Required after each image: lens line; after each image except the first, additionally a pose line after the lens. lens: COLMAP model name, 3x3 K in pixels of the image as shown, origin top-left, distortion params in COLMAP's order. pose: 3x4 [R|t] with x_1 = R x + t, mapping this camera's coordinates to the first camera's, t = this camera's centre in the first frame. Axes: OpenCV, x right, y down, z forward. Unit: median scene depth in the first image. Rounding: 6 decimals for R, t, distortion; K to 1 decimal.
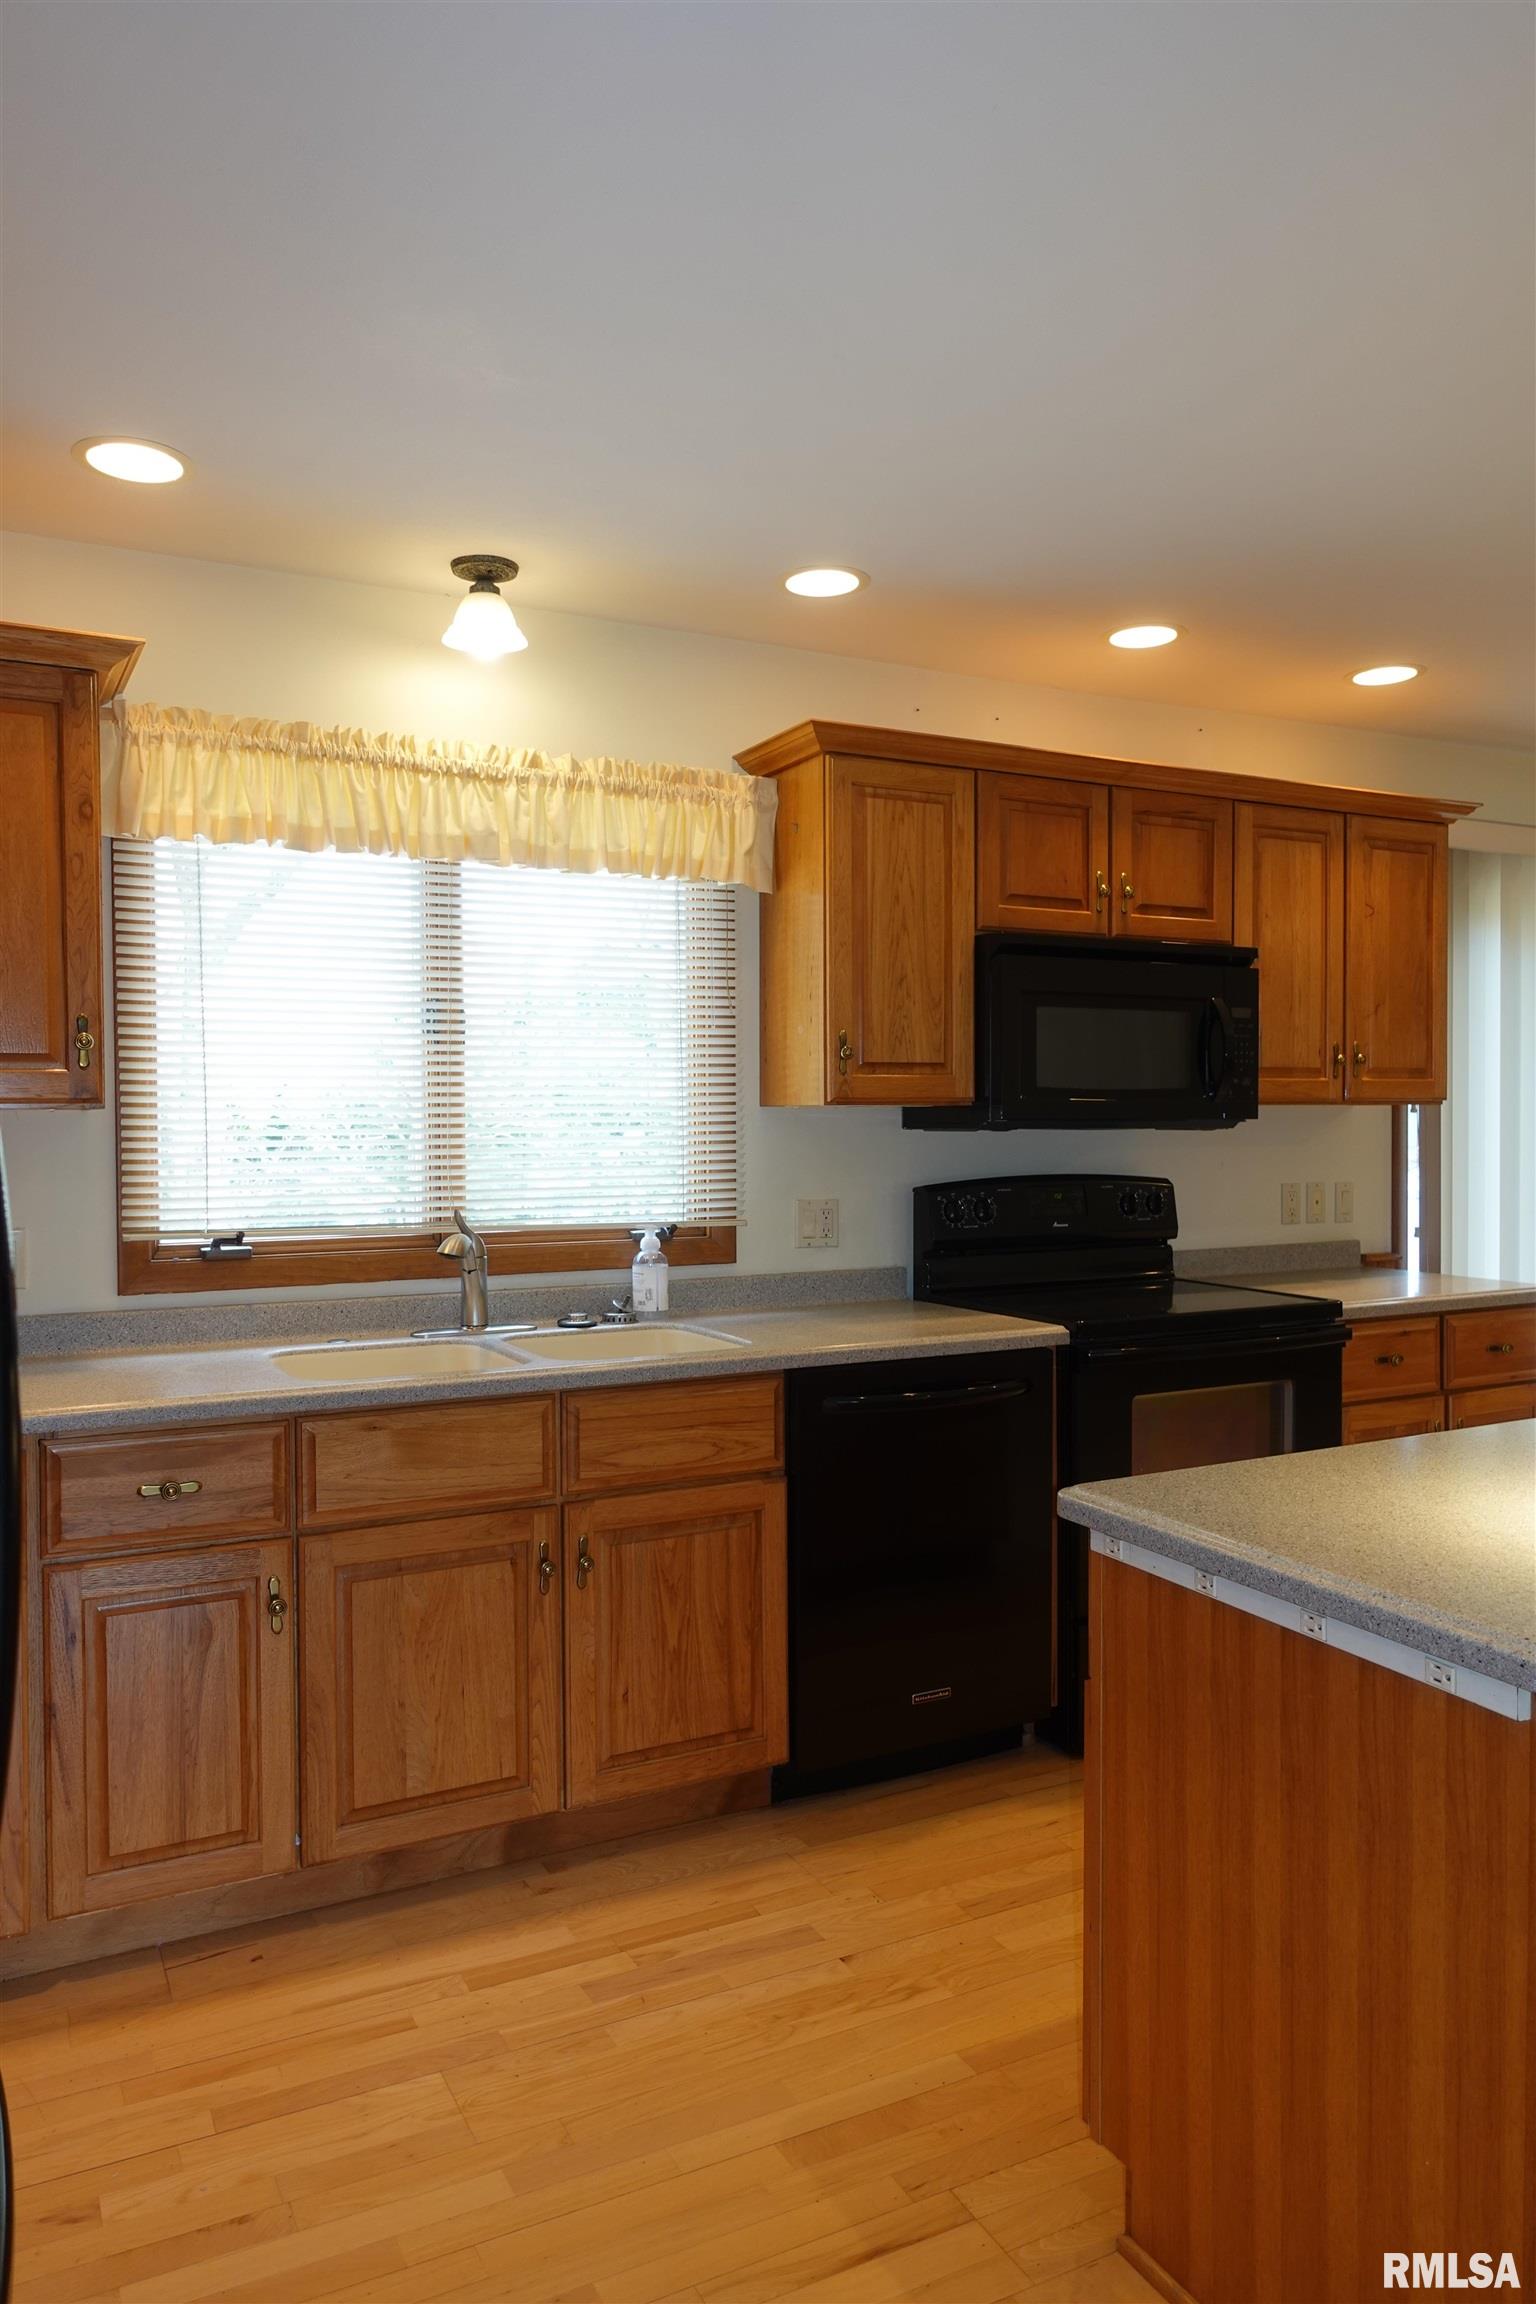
lens RADIAL K [[1580.7, 0, 768.0], [0, 1580.7, 1152.0], [0, 0, 1]] dist [0.000287, -0.002412]
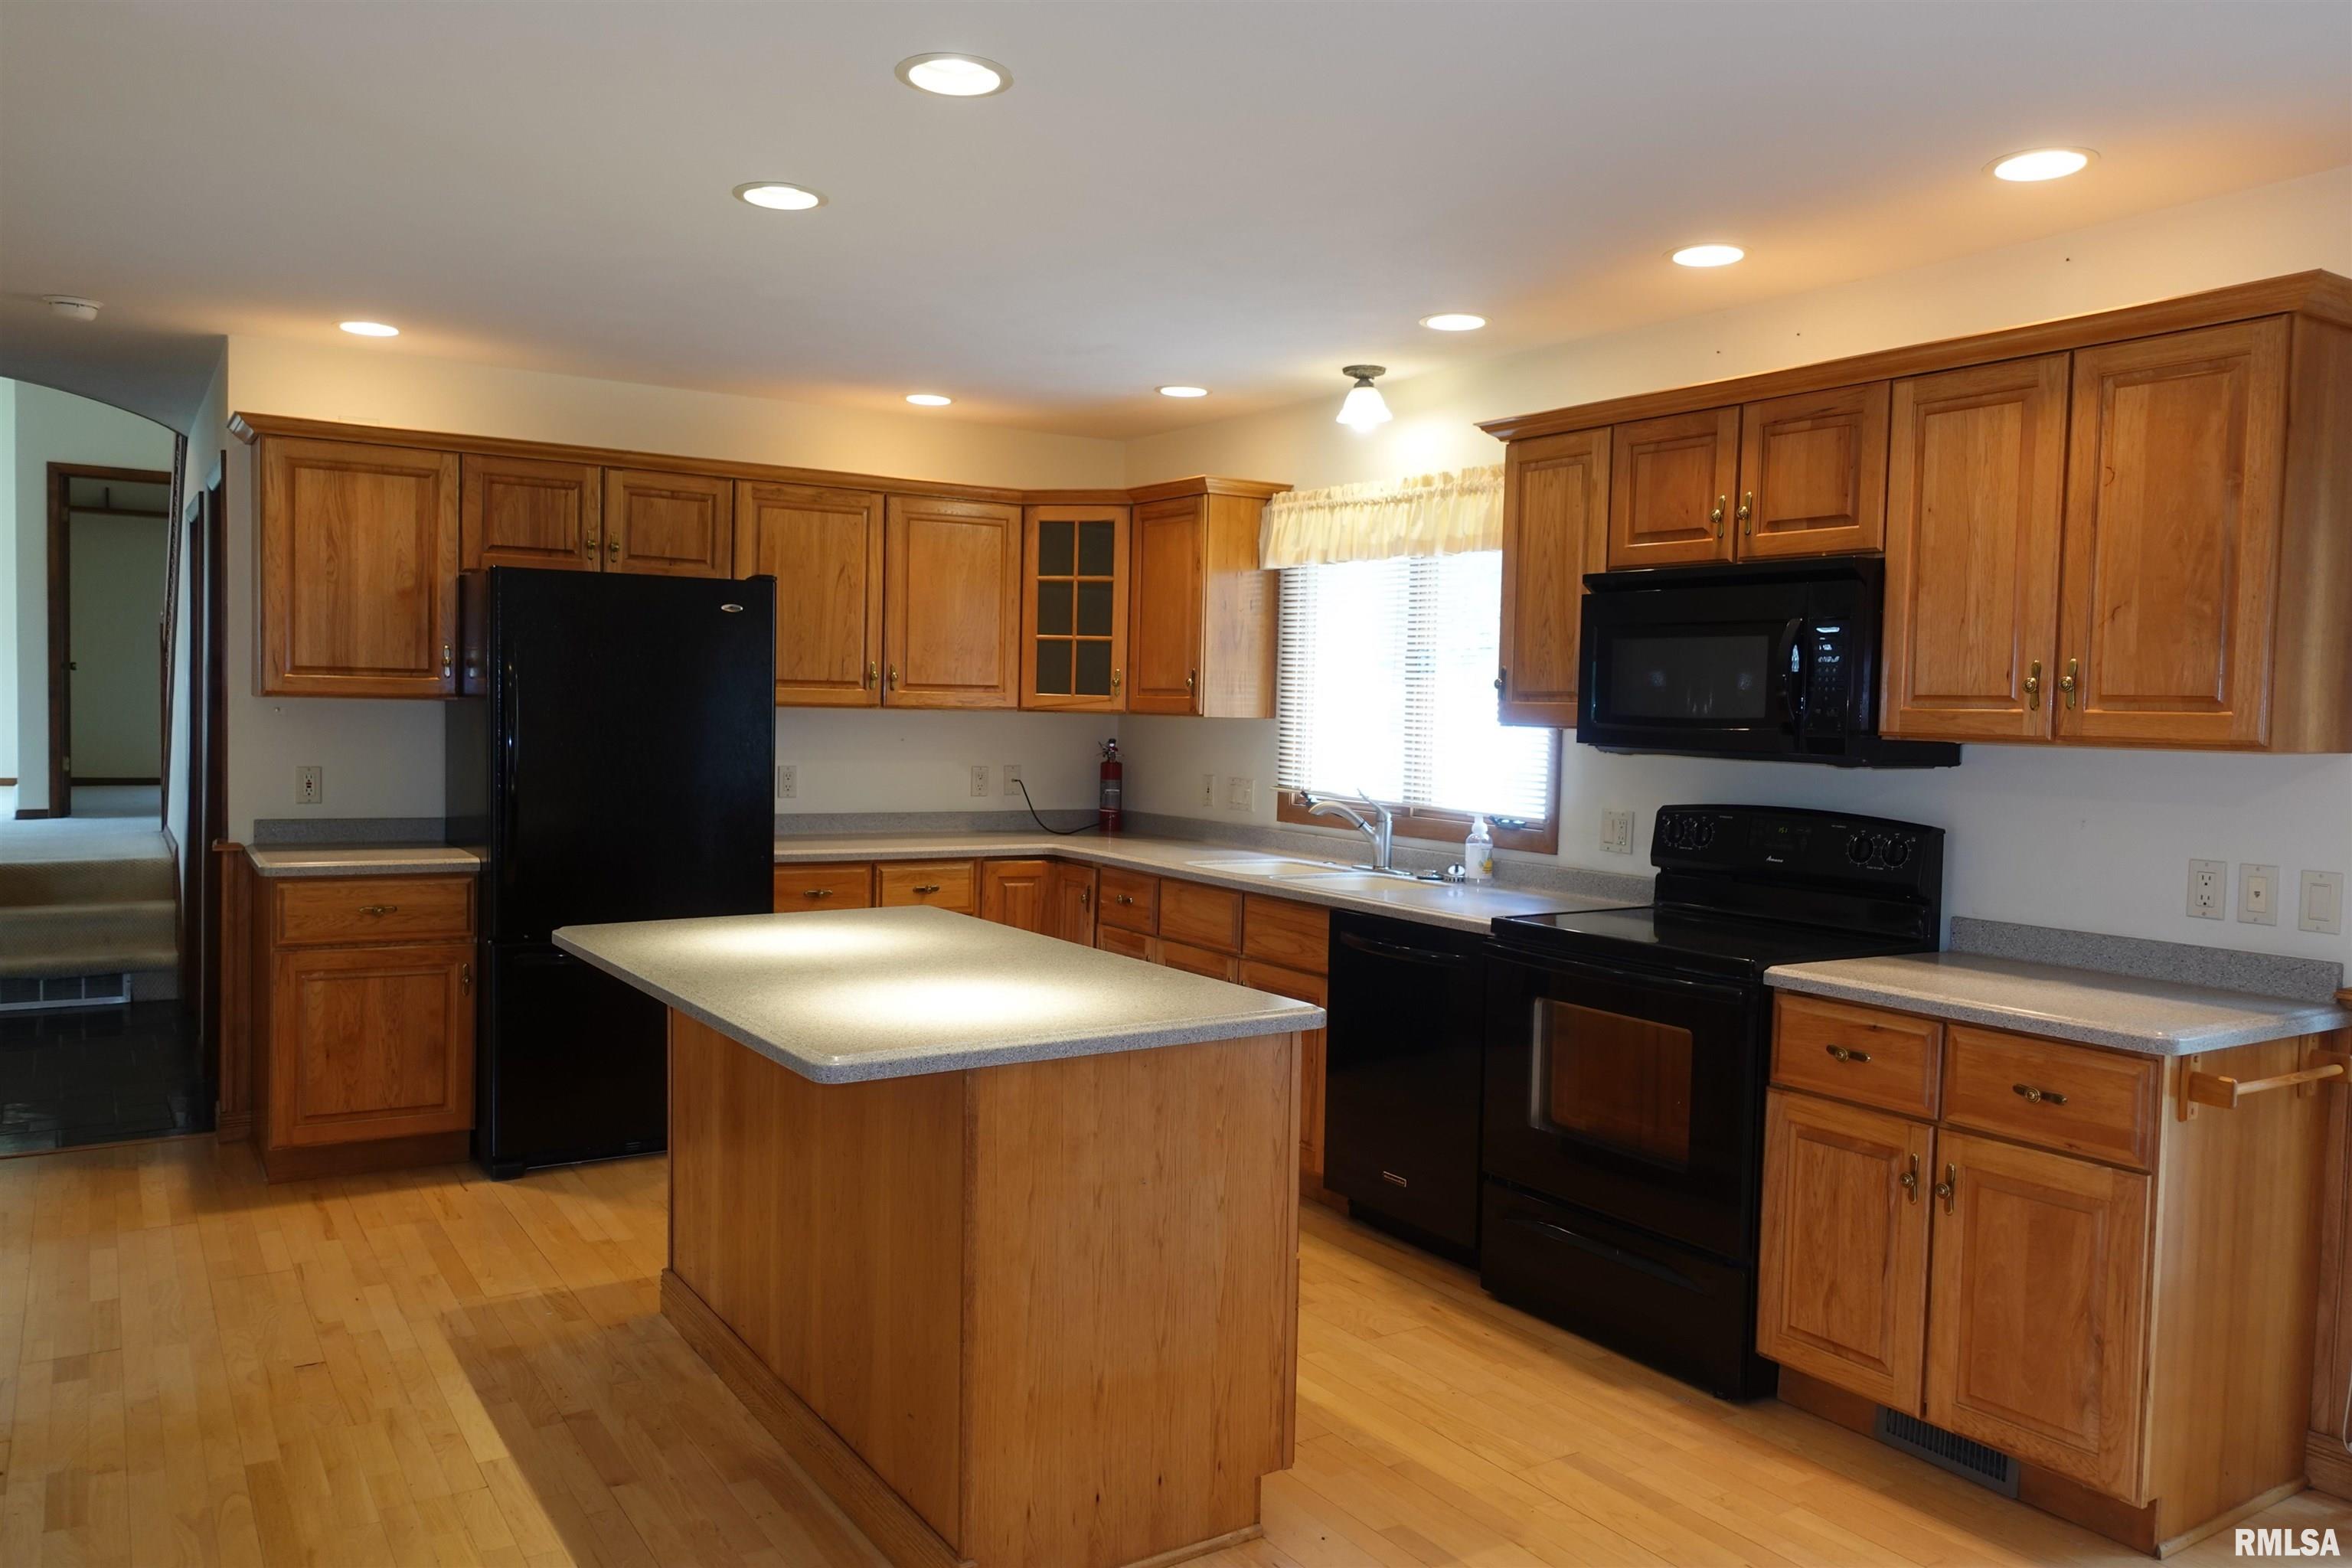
lens RADIAL K [[1694.5, 0, 1180.8], [0, 1694.5, 781.0], [0, 0, 1]] dist [0.010811, 0.003336]
pose [[0.099991, 0.052582, -0.993598, 1.326713], [-0.047188, 0.997730, 0.048052, -0.038234], [0.993869, 0.042081, 0.102246, 0.608667]]
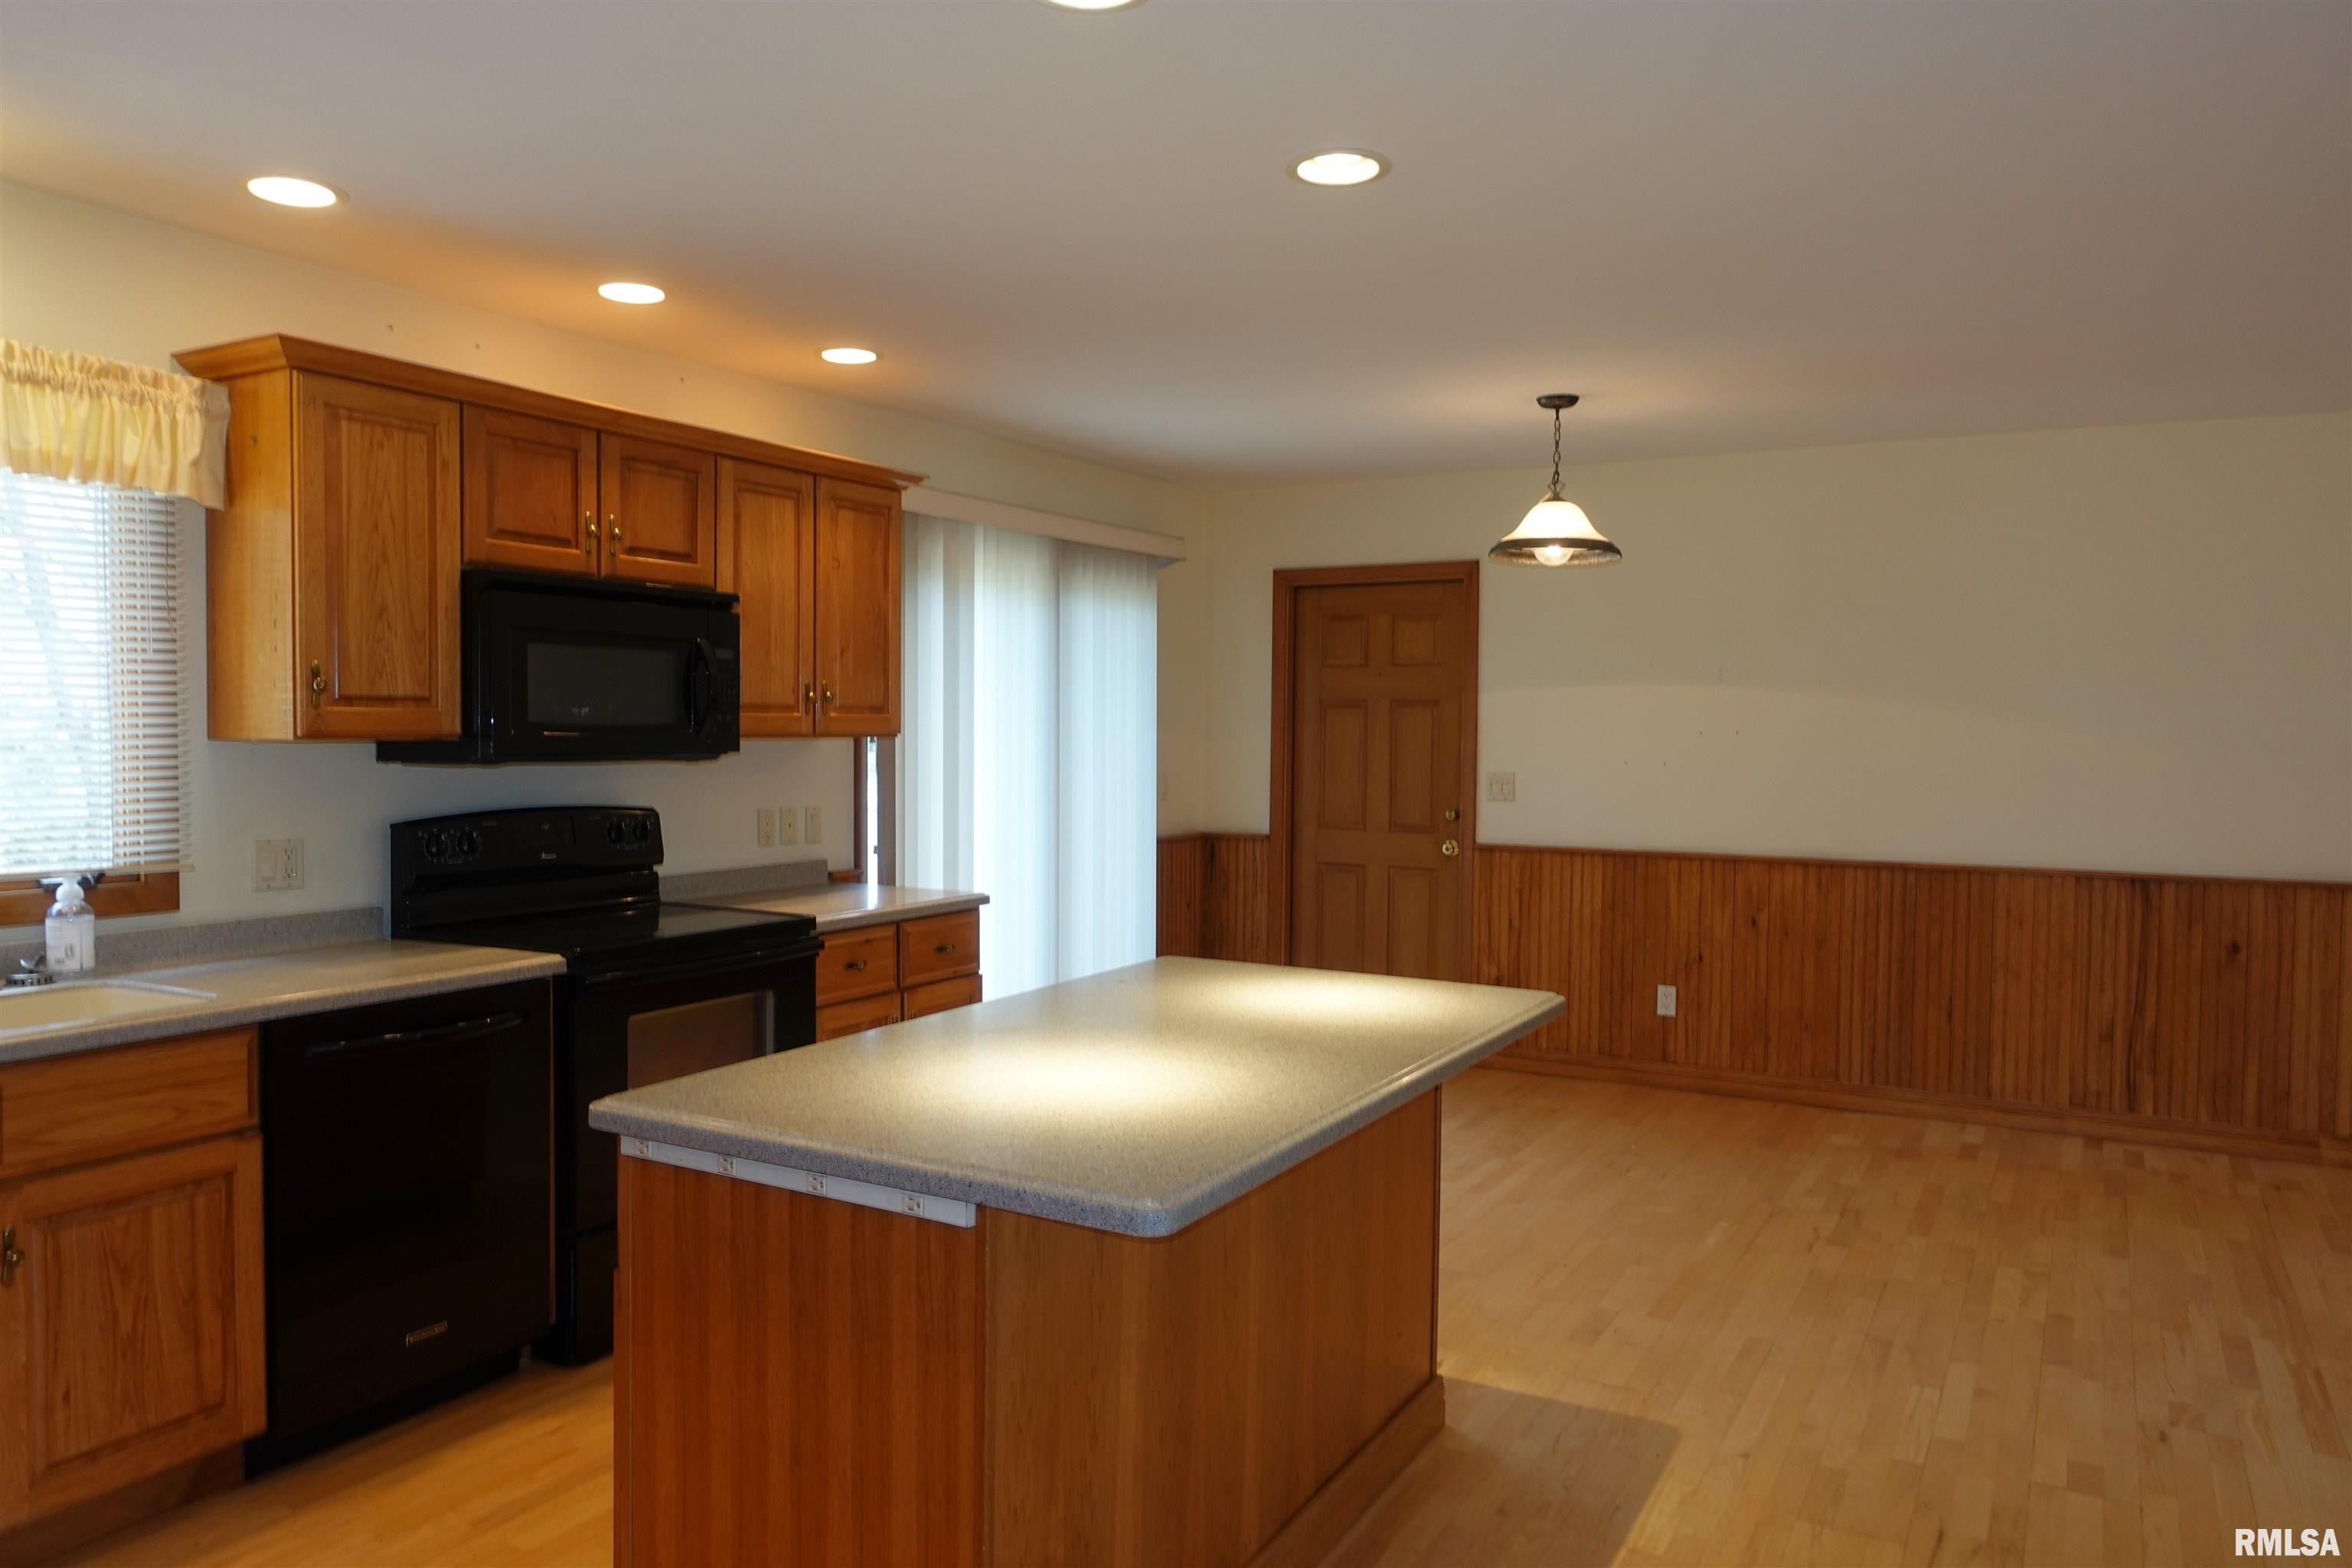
lens RADIAL K [[1619.6, 0, 1182.6], [0, 1619.6, 773.5], [0, 0, 1]] dist [-0.000524, 0.000775]
pose [[0.834285, -0.005522, 0.551306, -0.054480], [0.001560, 0.999969, 0.007656, -0.015736], [-0.551332, -0.005527, 0.834268, -0.104675]]
